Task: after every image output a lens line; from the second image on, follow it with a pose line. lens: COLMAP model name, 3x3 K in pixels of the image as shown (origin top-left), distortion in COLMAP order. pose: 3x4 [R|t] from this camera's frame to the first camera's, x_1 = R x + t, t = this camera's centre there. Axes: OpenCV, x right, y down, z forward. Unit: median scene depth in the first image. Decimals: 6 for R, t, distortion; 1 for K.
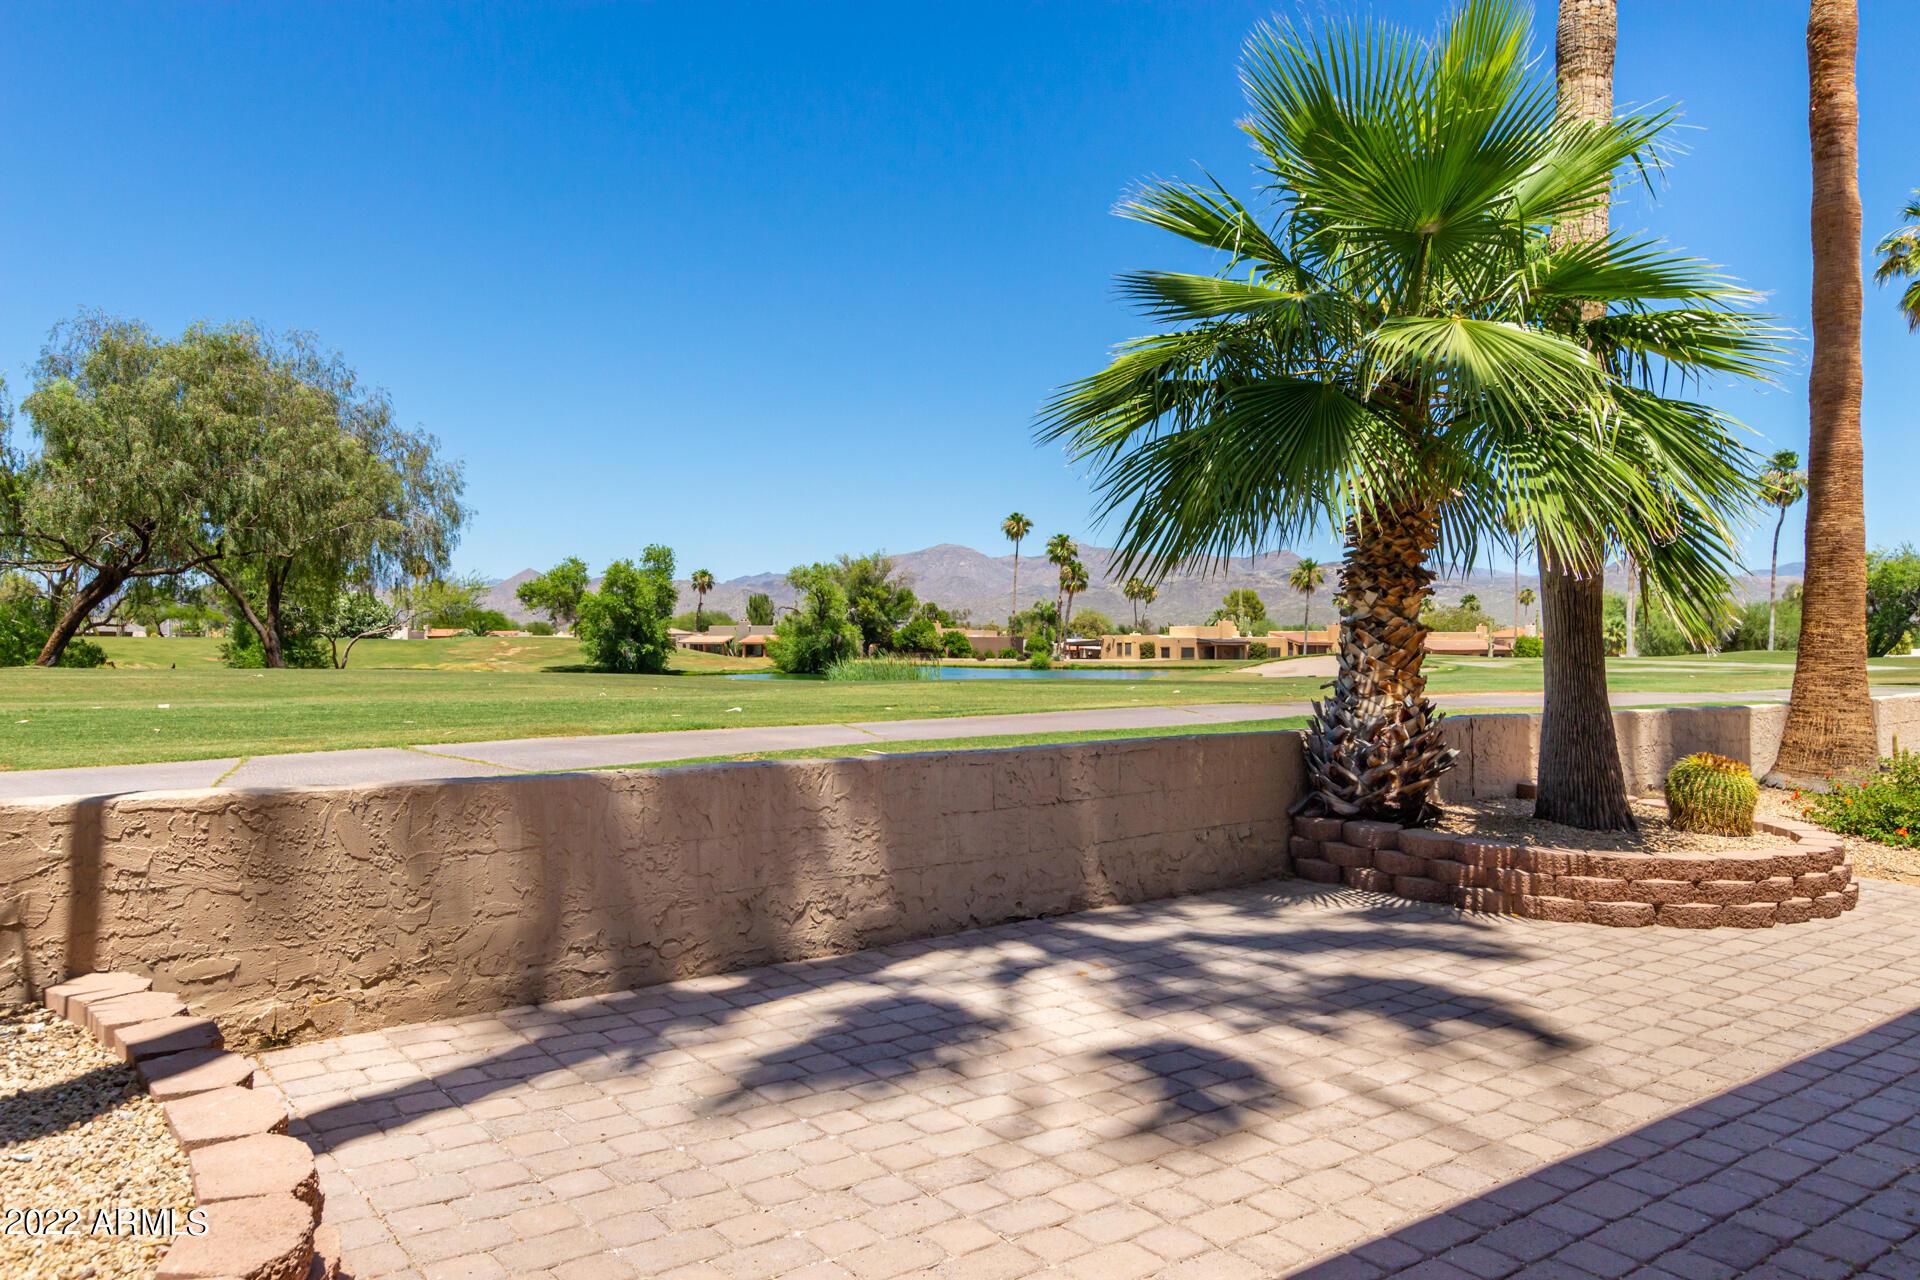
lens RADIAL K [[1375.5, 0, 947.5], [0, 1375.5, 634.0], [0, 0, 1]] dist [-0.022155, 0.006914]
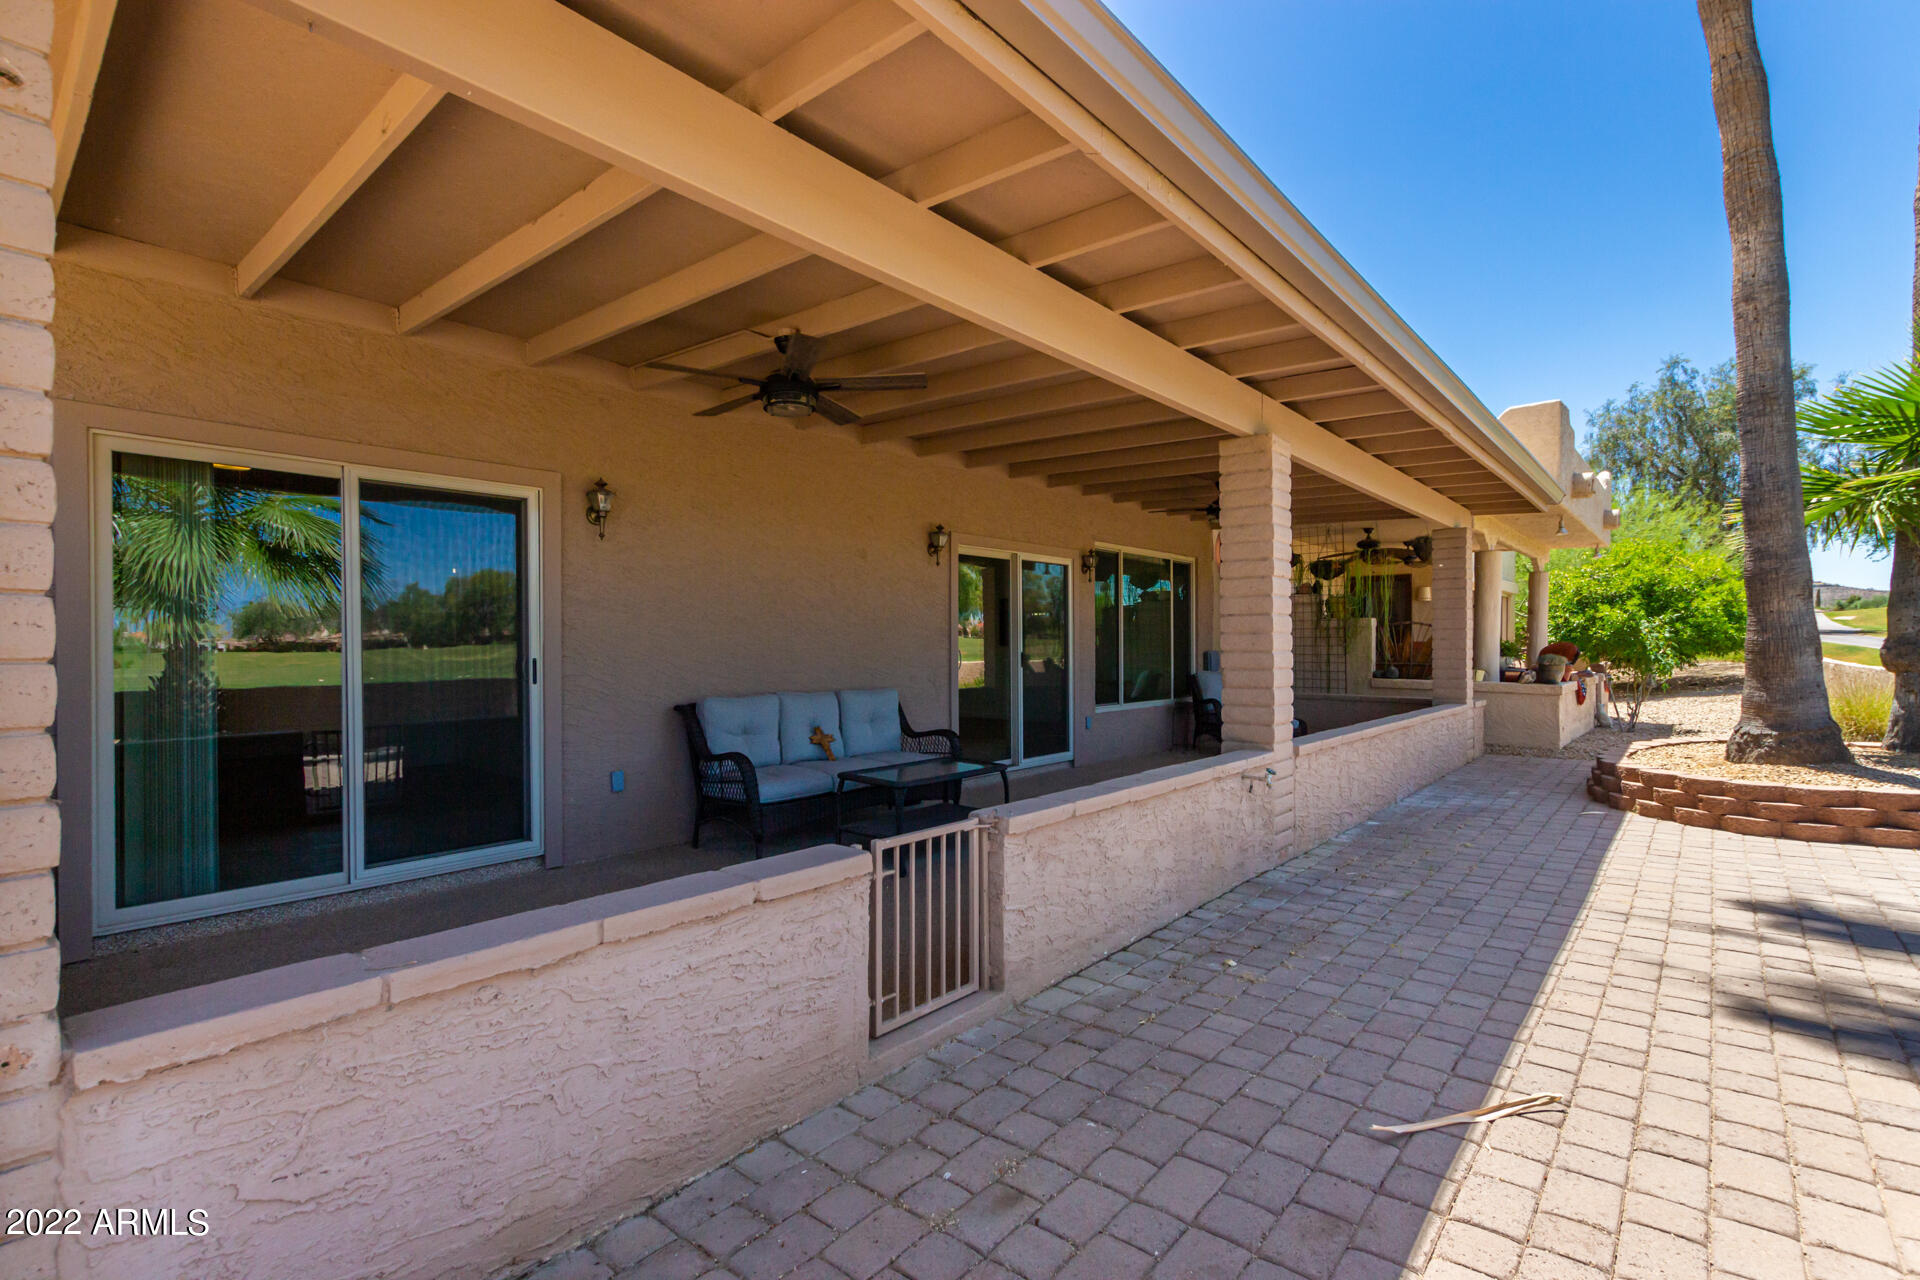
lens RADIAL K [[863.7, 0, 960.0], [0, 863.7, 641.4], [0, 0, 1]] dist [0.000263, 0.000032]
pose [[-0.979504, -0.007494, -0.201283, 1.431004], [-0.006913, 0.999970, -0.003589, 0.059741], [0.201304, -0.002124, -0.979527, 1.934667]]
